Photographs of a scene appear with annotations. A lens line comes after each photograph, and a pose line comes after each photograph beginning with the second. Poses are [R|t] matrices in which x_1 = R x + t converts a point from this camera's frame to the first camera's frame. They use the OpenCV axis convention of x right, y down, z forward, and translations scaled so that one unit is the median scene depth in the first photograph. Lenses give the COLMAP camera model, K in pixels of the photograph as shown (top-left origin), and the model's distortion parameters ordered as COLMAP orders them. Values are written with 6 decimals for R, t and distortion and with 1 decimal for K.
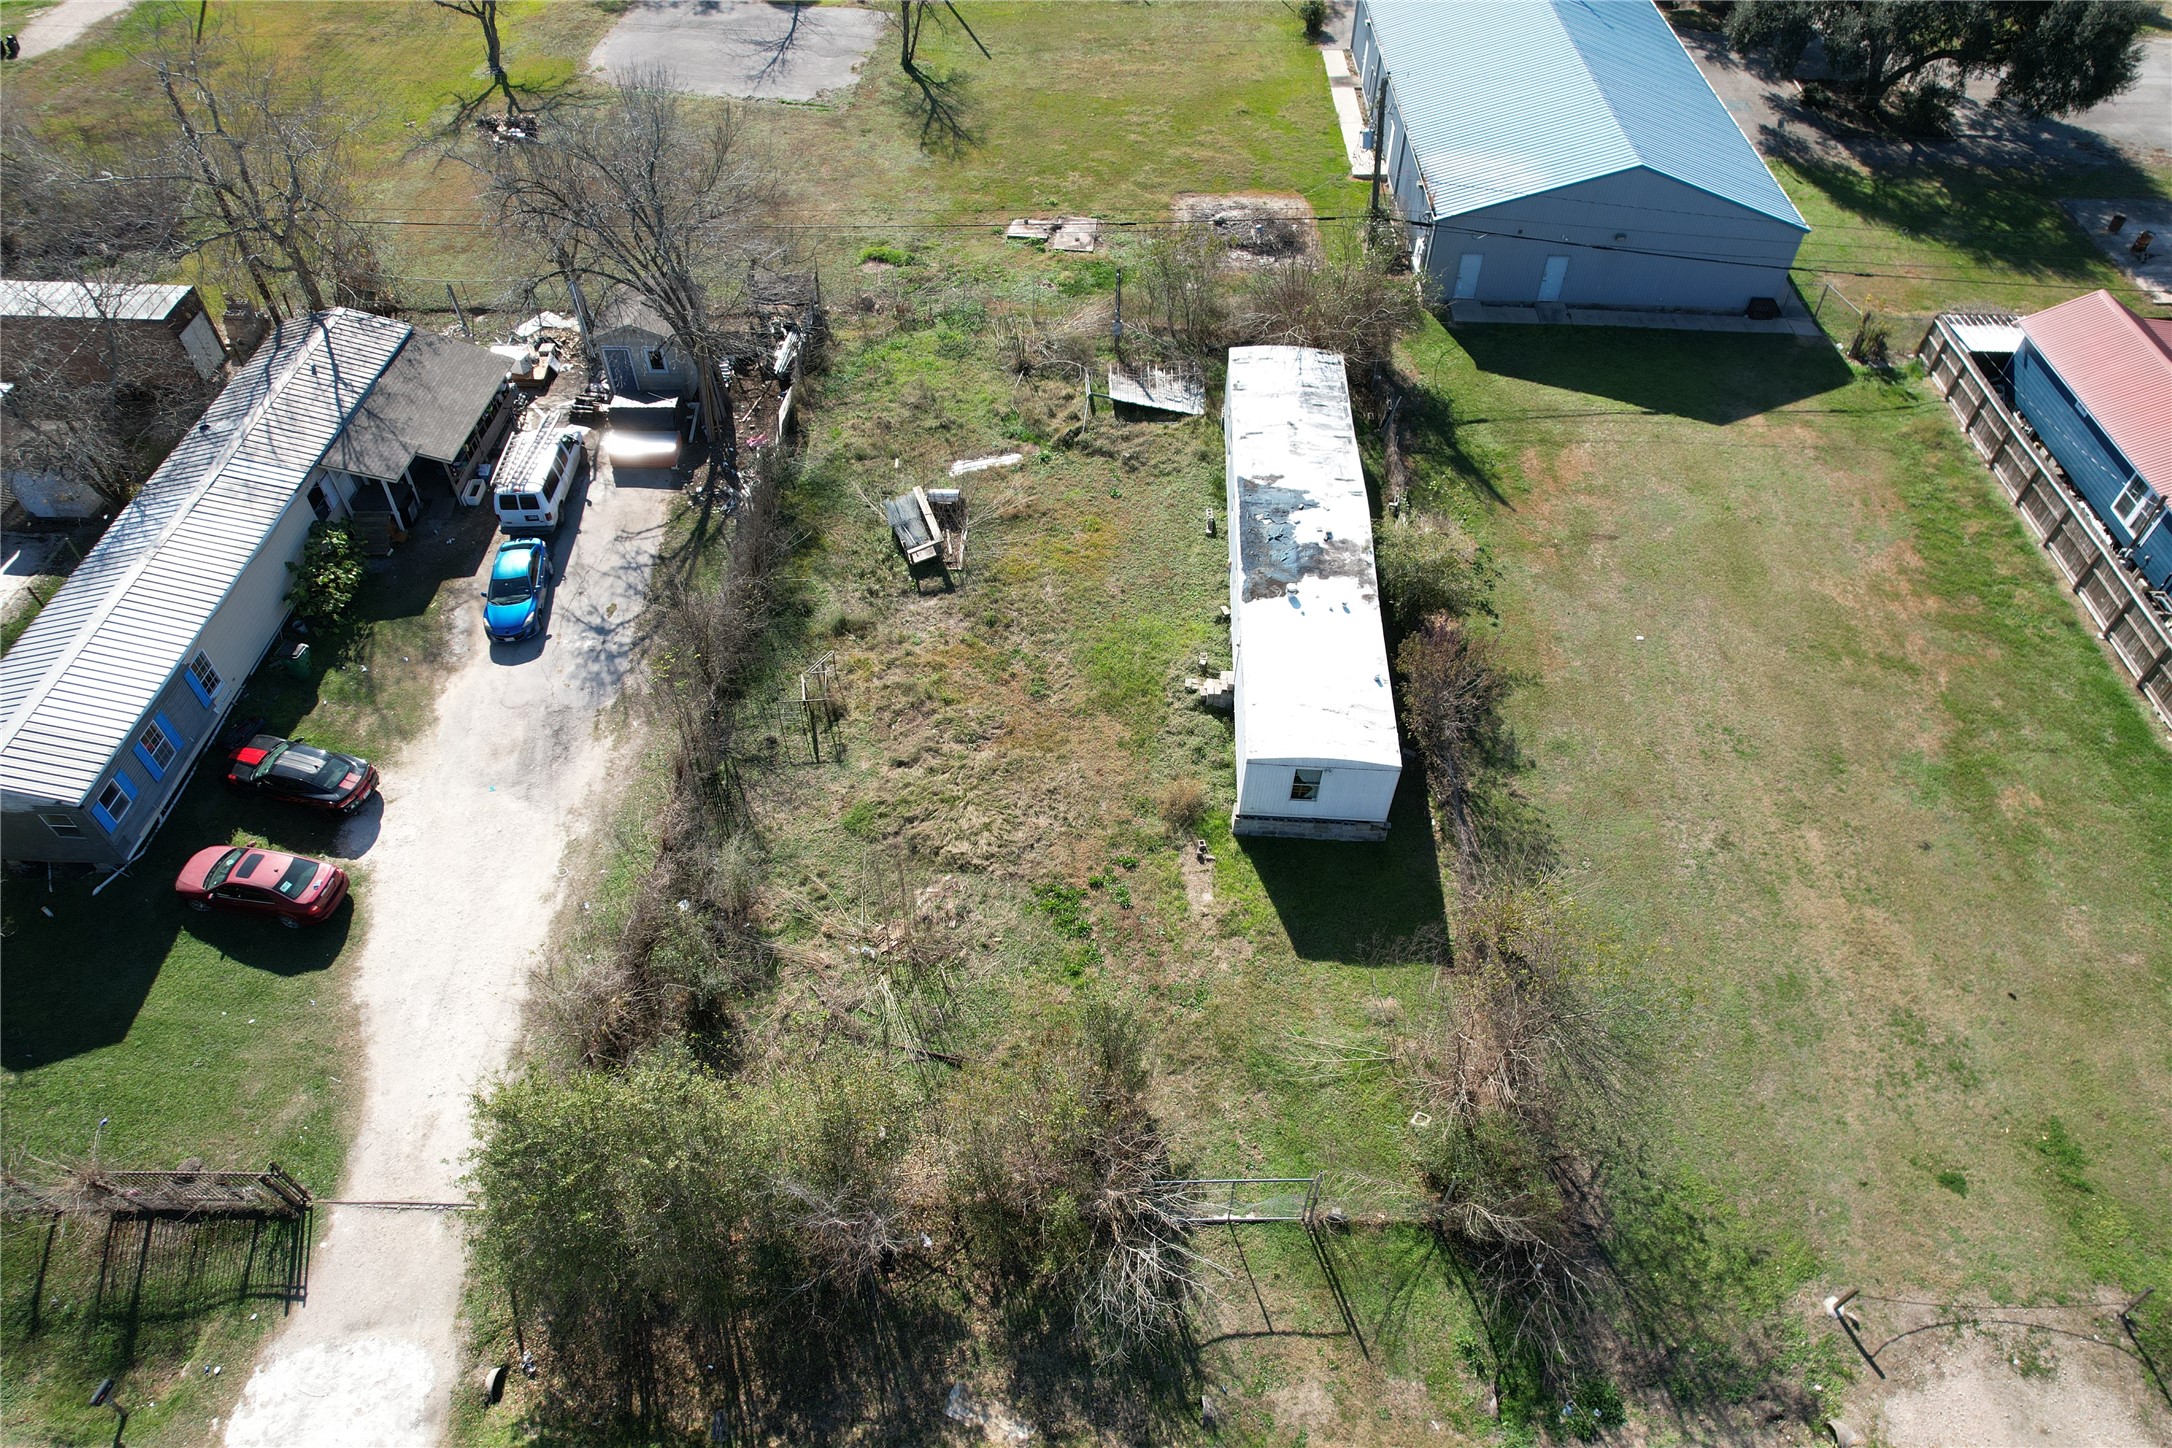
lens RADIAL K [[1387.0, 0, 1084.1], [0, 1387.0, 744.4], [0, 0, 1]] dist [-0.076189, 0.068945]
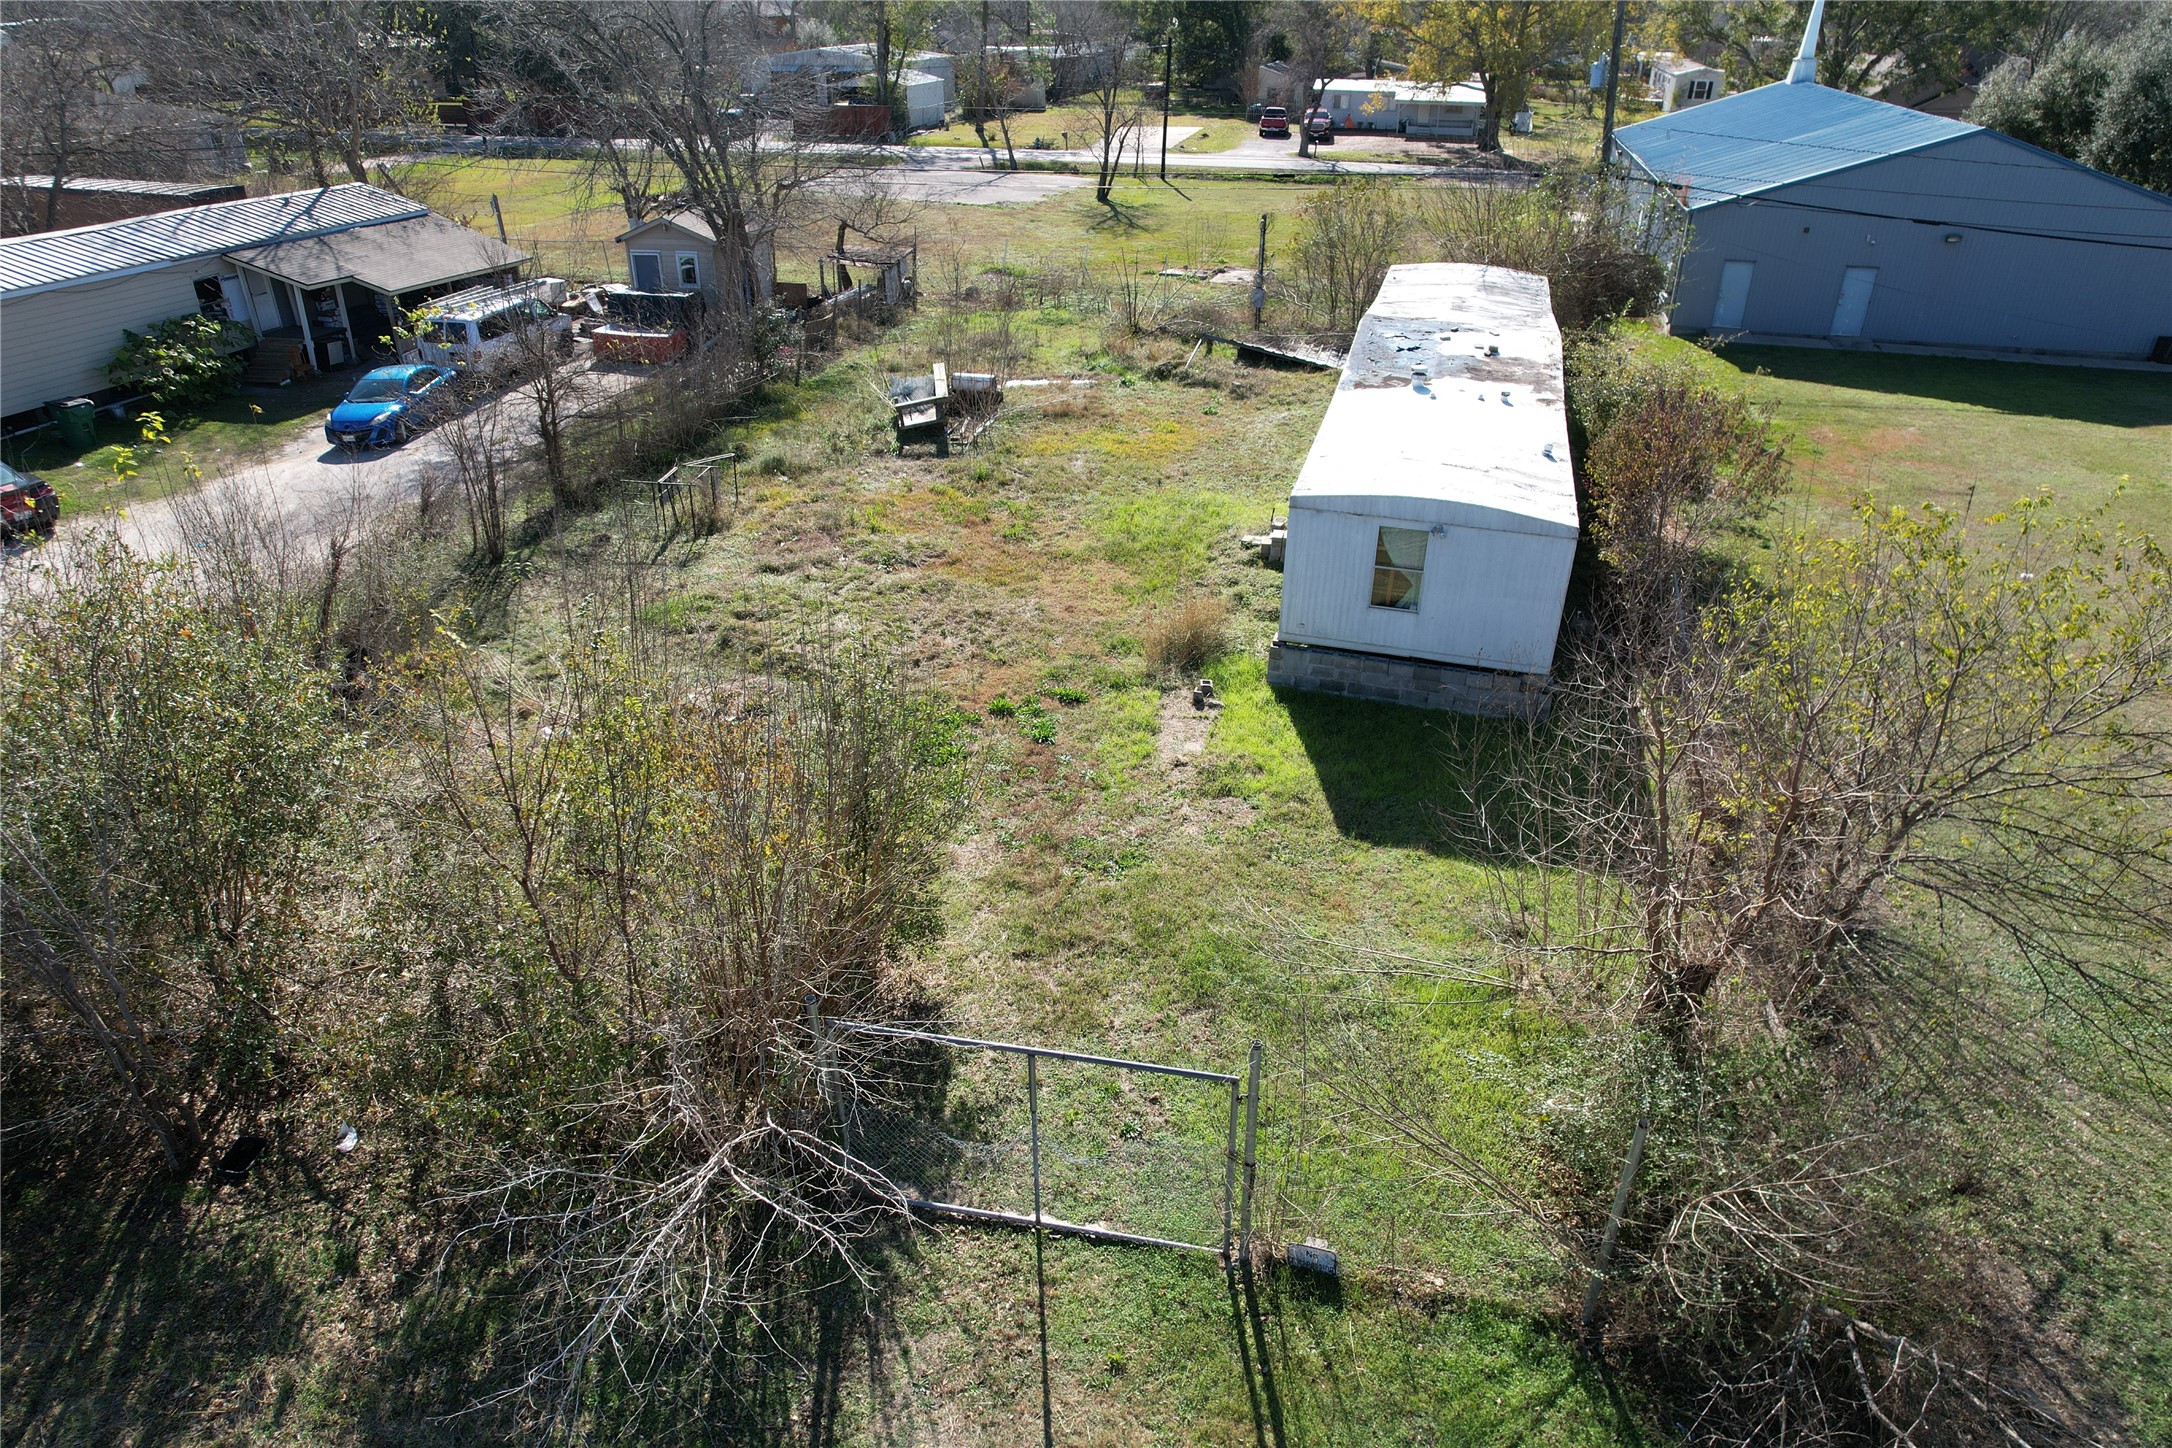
lens RADIAL K [[1387.0, 0, 1084.1], [0, 1387.0, 744.4], [0, 0, 1]] dist [-0.076189, 0.068945]
pose [[0.975959, 0.104768, -0.191122, 0.136698], [-0.161380, 0.936748, -0.310579, 0.257951], [0.146495, 0.333956, 0.931135, 0.450172]]
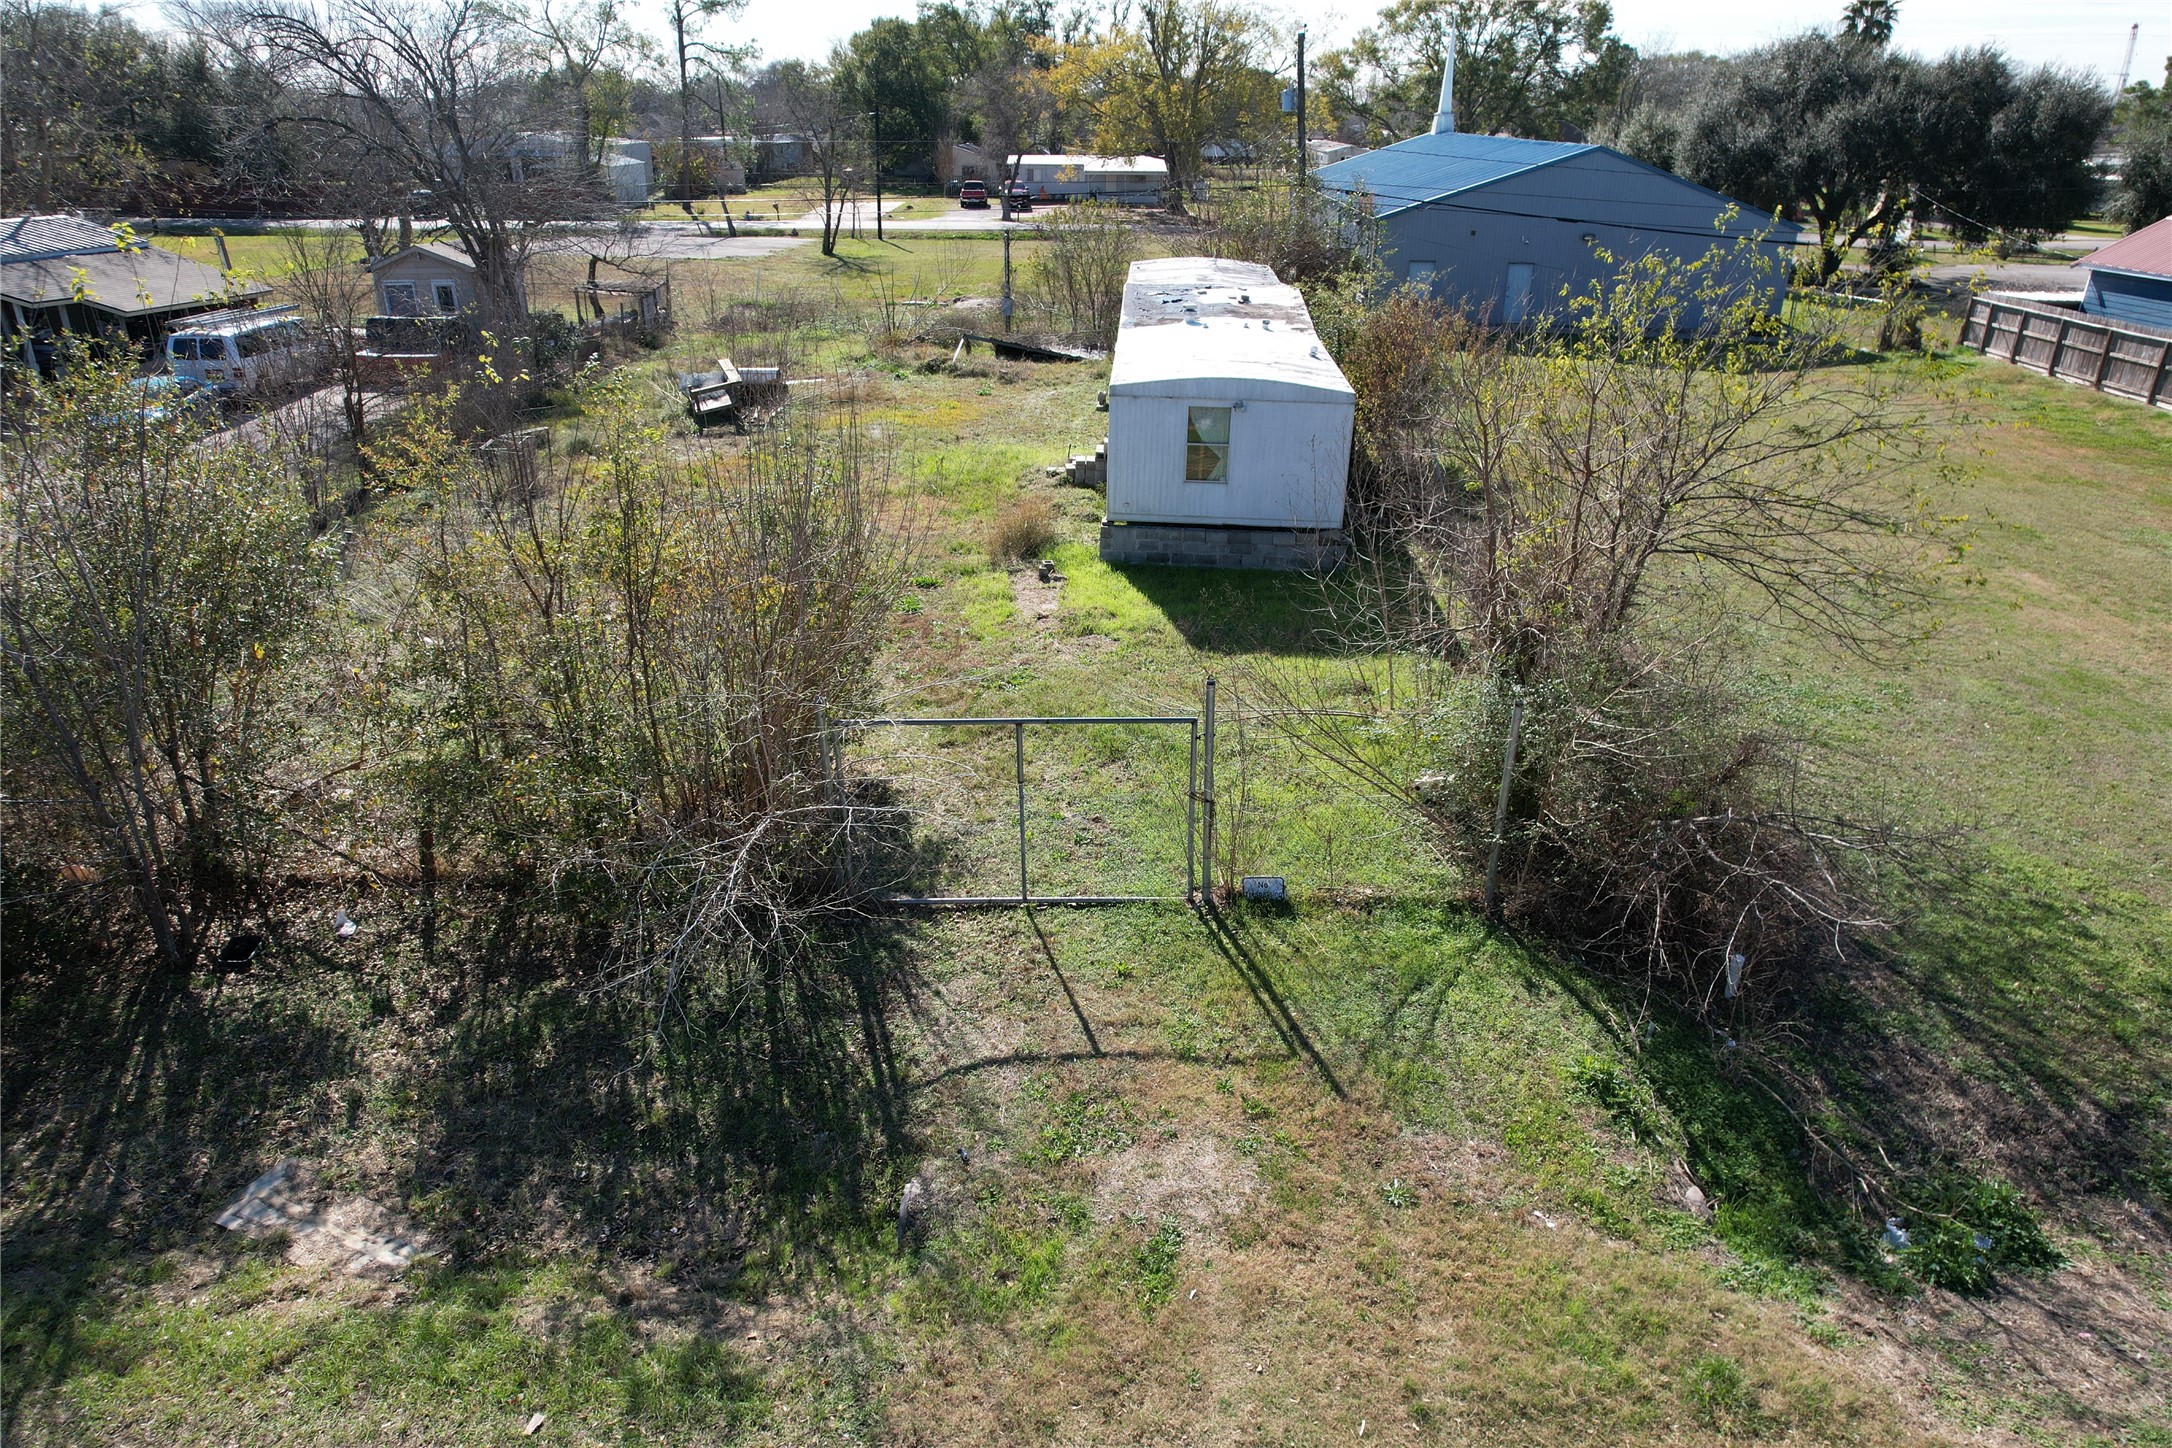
lens RADIAL K [[1387.0, 0, 1084.1], [0, 1387.0, 744.4], [0, 0, 1]] dist [-0.076189, 0.068945]
pose [[0.999998, 0.001867, -0.000479, 0.095142], [-0.001906, 0.920777, -0.390085, 0.363046], [-0.000287, 0.390085, 0.920779, 0.431149]]
